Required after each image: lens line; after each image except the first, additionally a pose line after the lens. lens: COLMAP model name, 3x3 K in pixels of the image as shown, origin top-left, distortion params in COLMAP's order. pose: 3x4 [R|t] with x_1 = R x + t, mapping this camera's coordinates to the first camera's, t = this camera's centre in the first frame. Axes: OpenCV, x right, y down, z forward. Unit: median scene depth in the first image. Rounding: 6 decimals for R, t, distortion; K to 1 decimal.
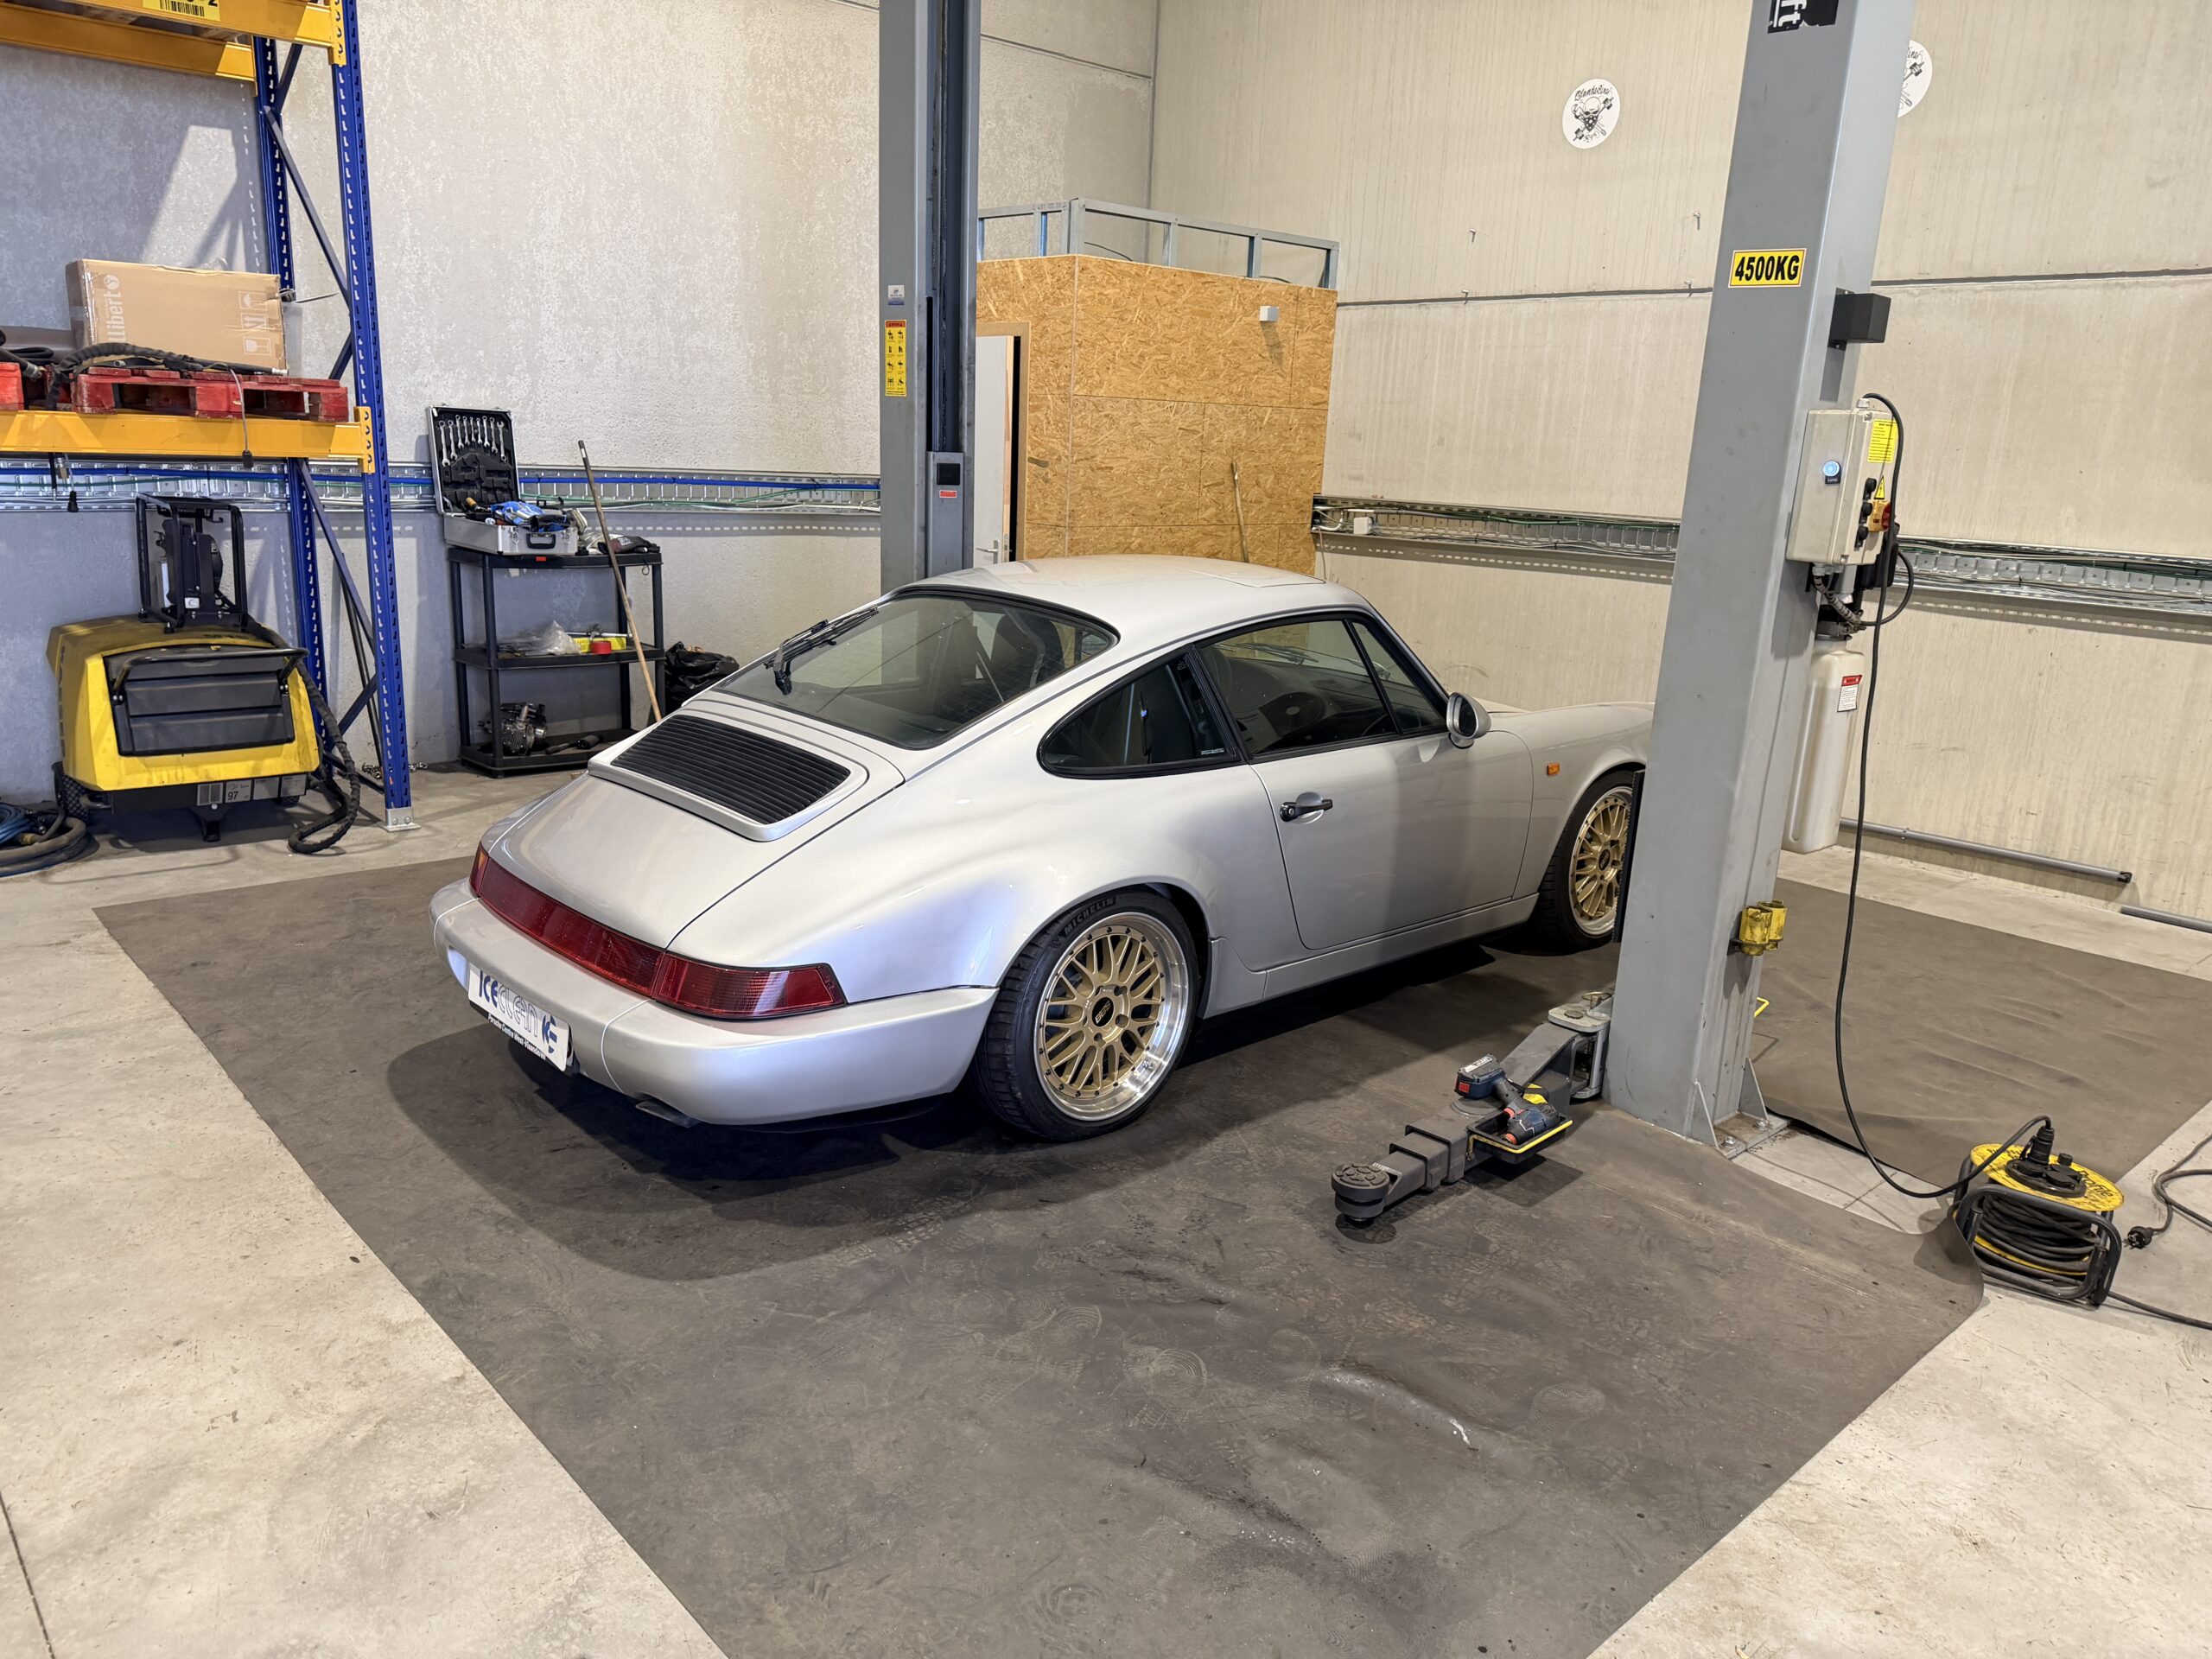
lens RADIAL K [[1582.1, 0, 1097.3], [0, 1582.1, 838.7], [0, 0, 1]] dist [0.036993, -0.031735]
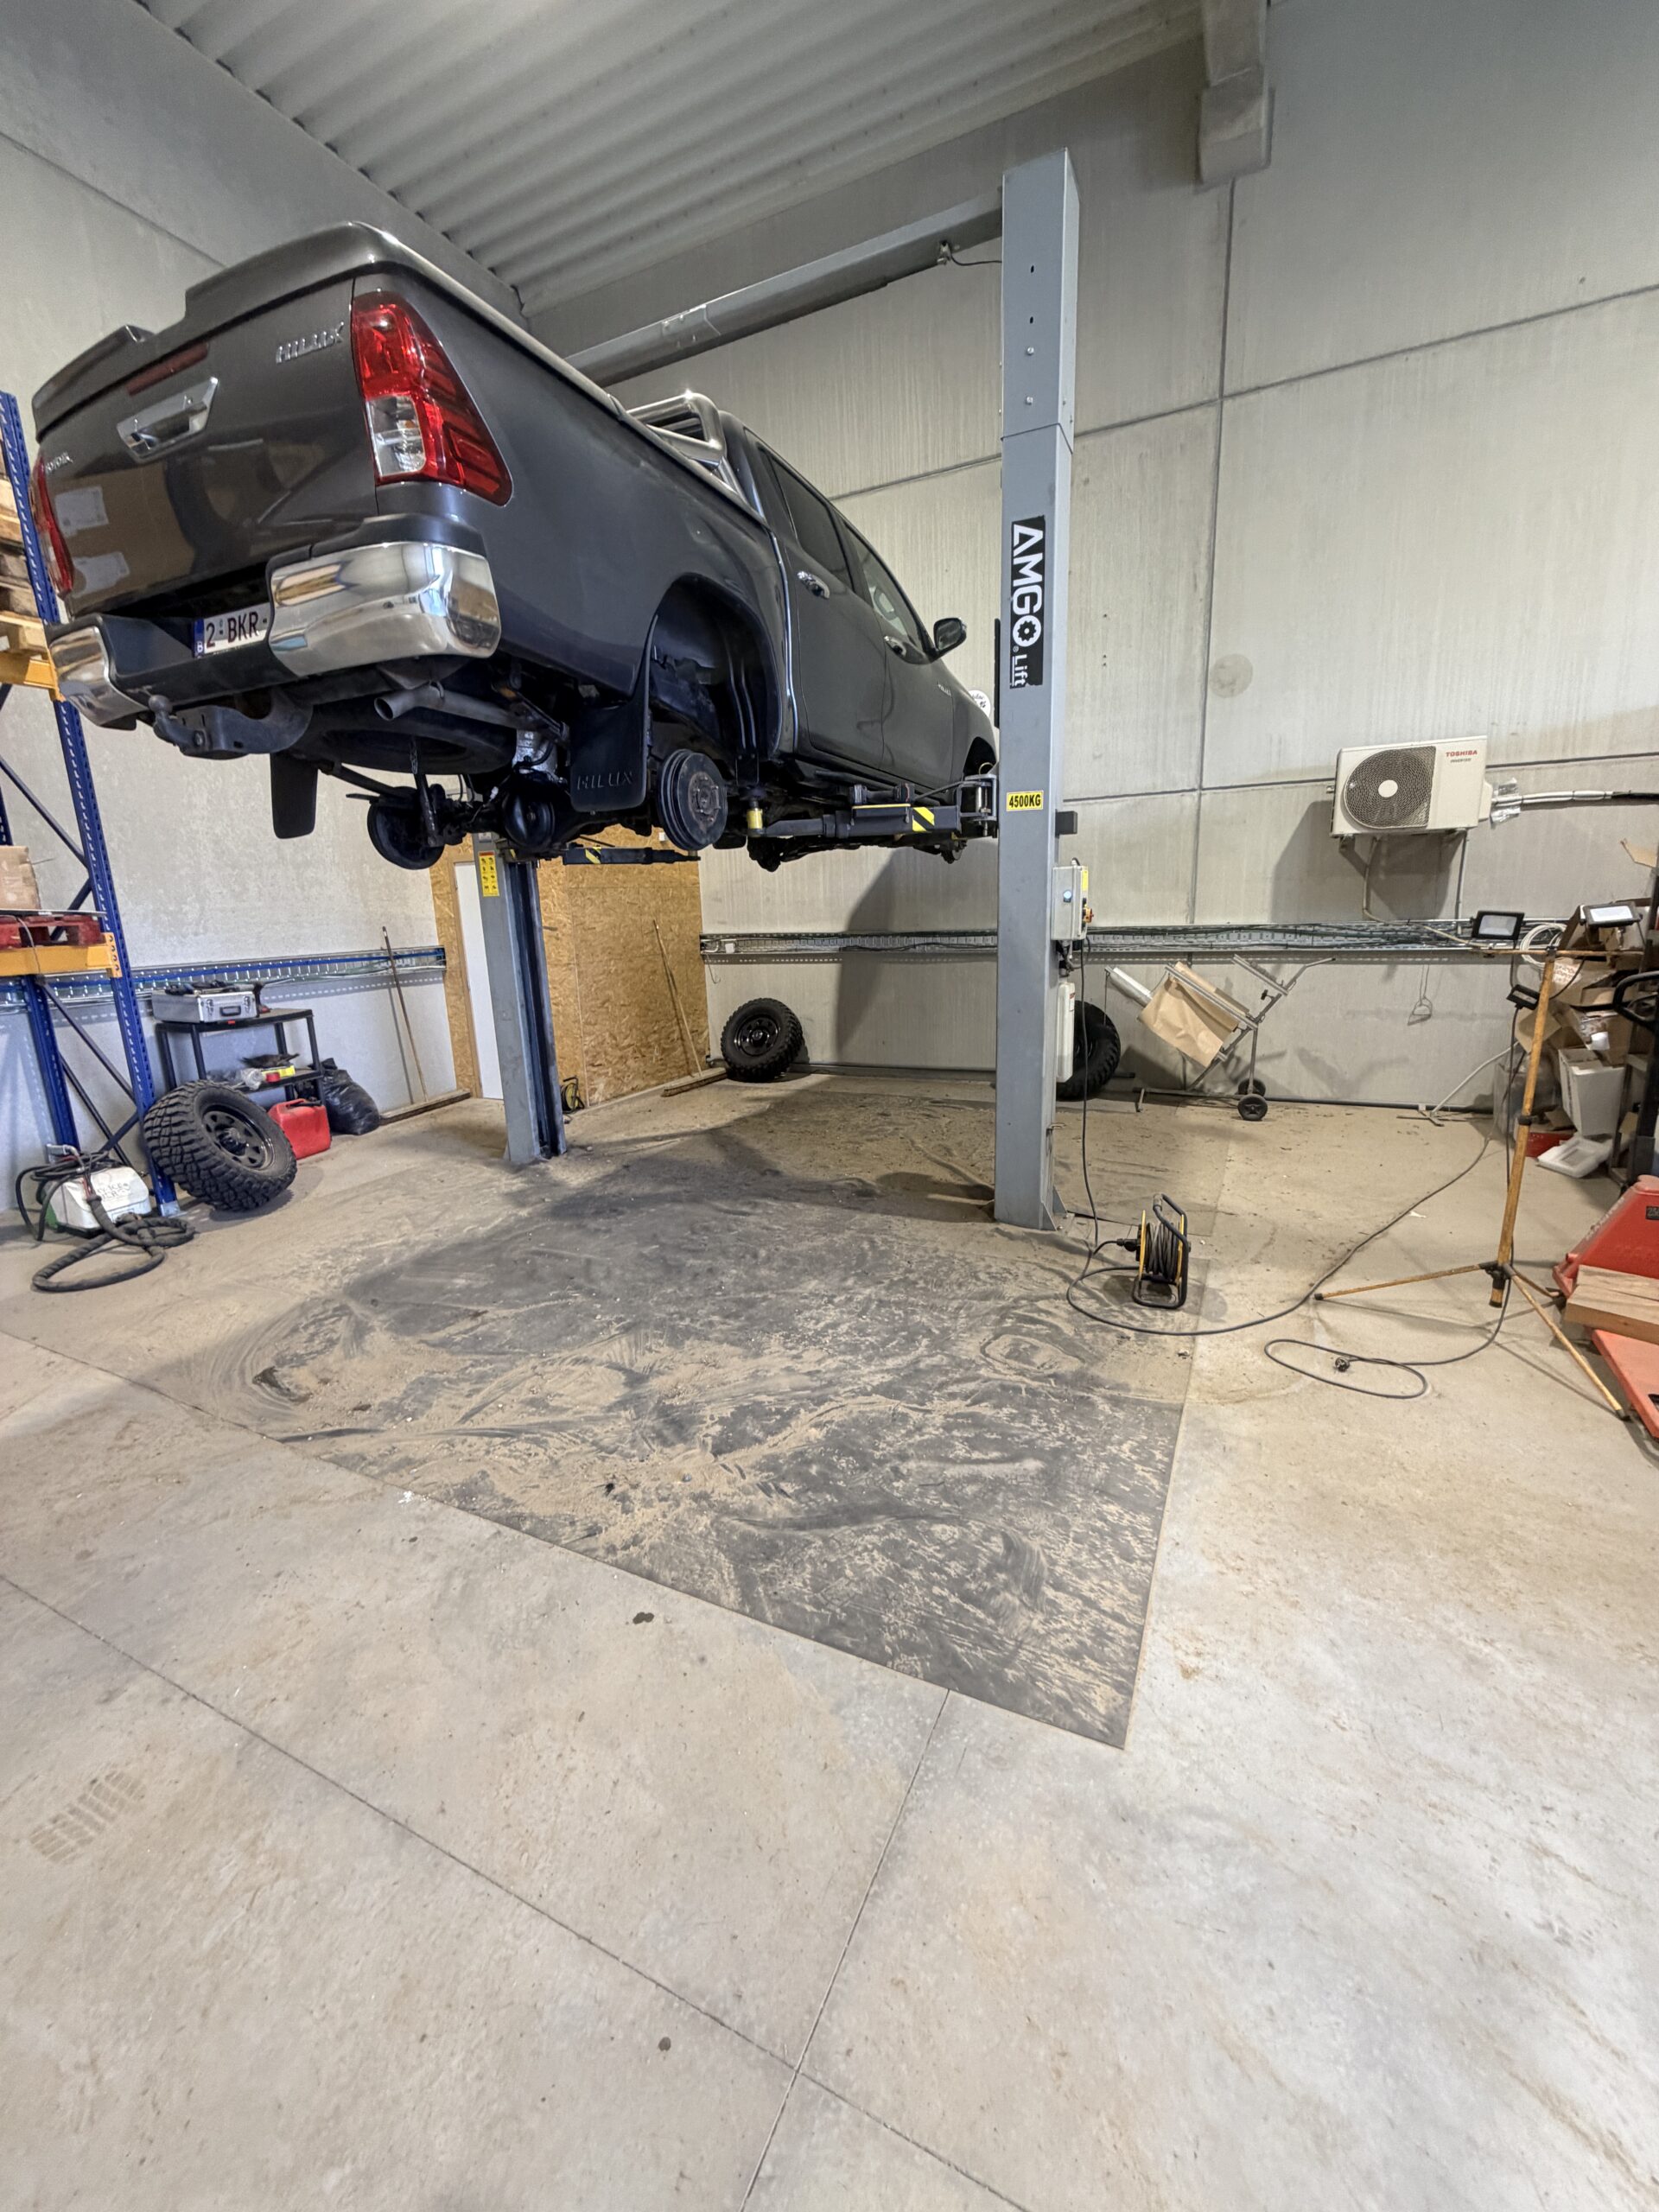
lens RADIAL K [[882.1, 0, 831.9], [0, 882.1, 1099.7], [0, 0, 1]] dist [-0.000037, 0.000974]
pose [[0.920615, -0.158203, 0.356987, -0.135057], [0.167834, 0.985807, 0.004054, -0.011258], [-0.352561, 0.056183, 0.934101, 0.021657]]
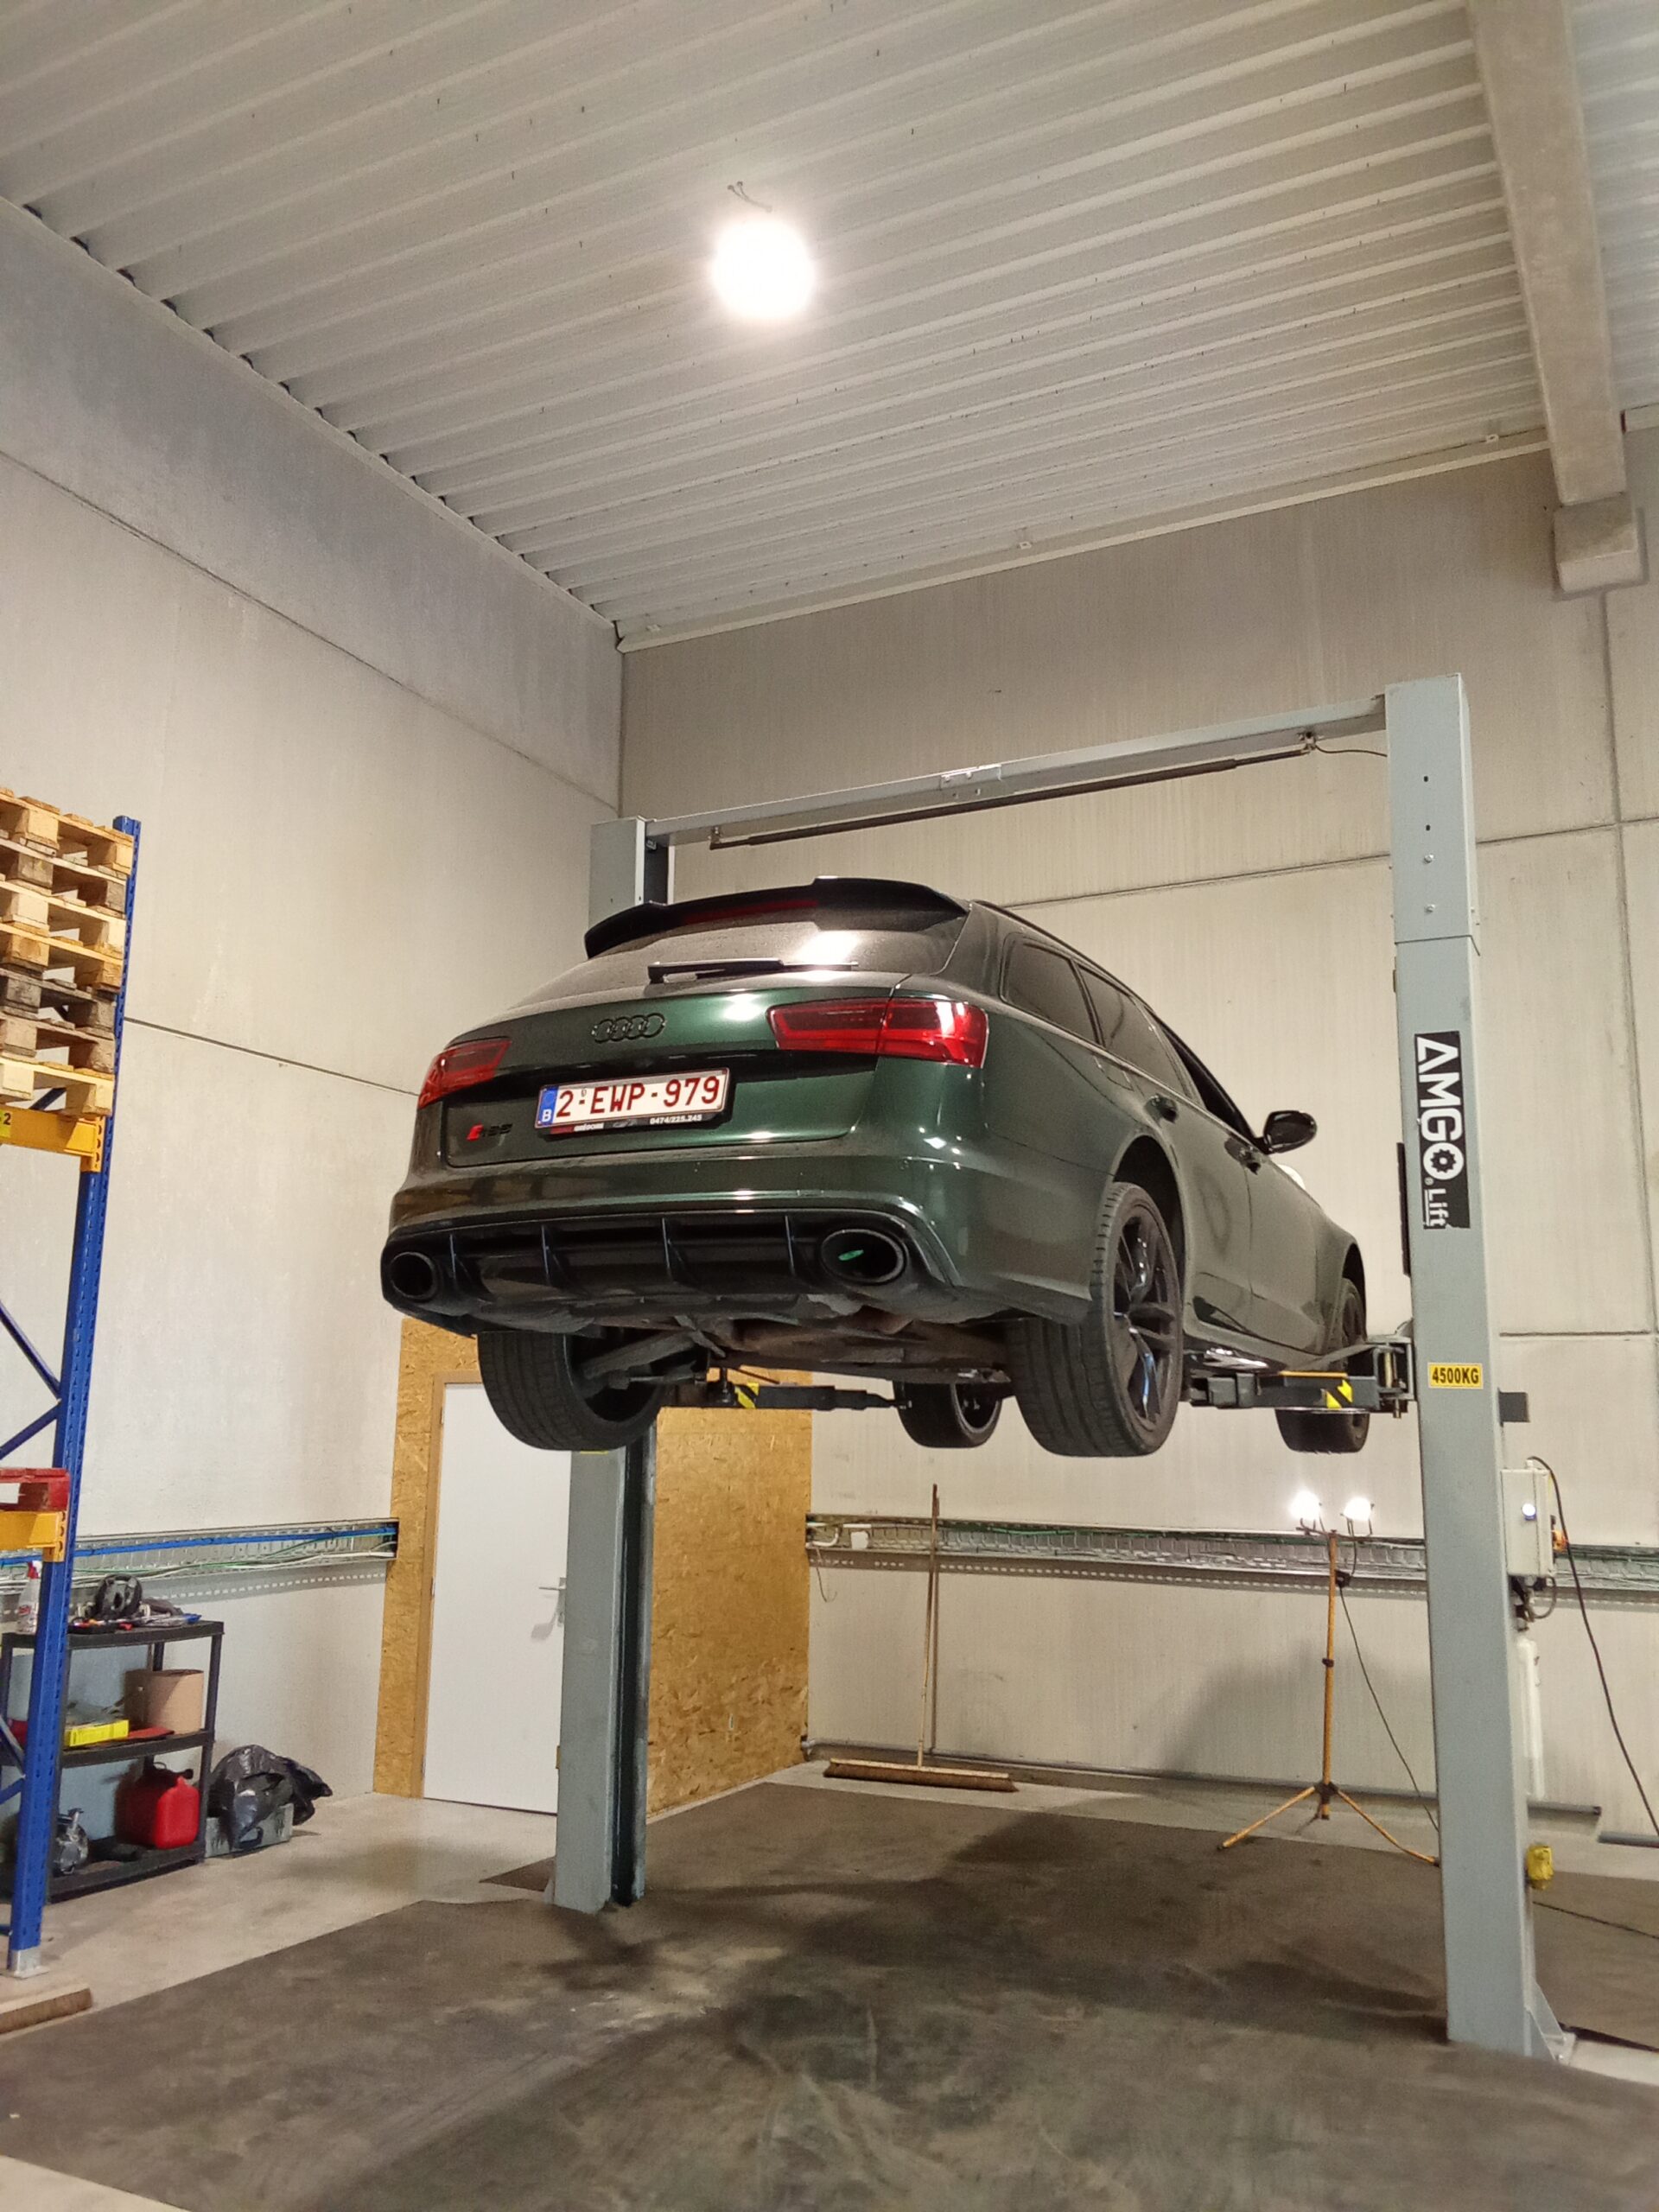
lens RADIAL K [[1774.1, 0, 834.6], [0, 1774.1, 1103.8], [0, 0, 1]] dist [0.053940, -0.032430]
pose [[0.924568, 0.033706, 0.379524, -0.366089], [0.123703, 0.915567, -0.382667, -0.011579], [-0.360378, 0.400750, 0.842334, -0.142402]]
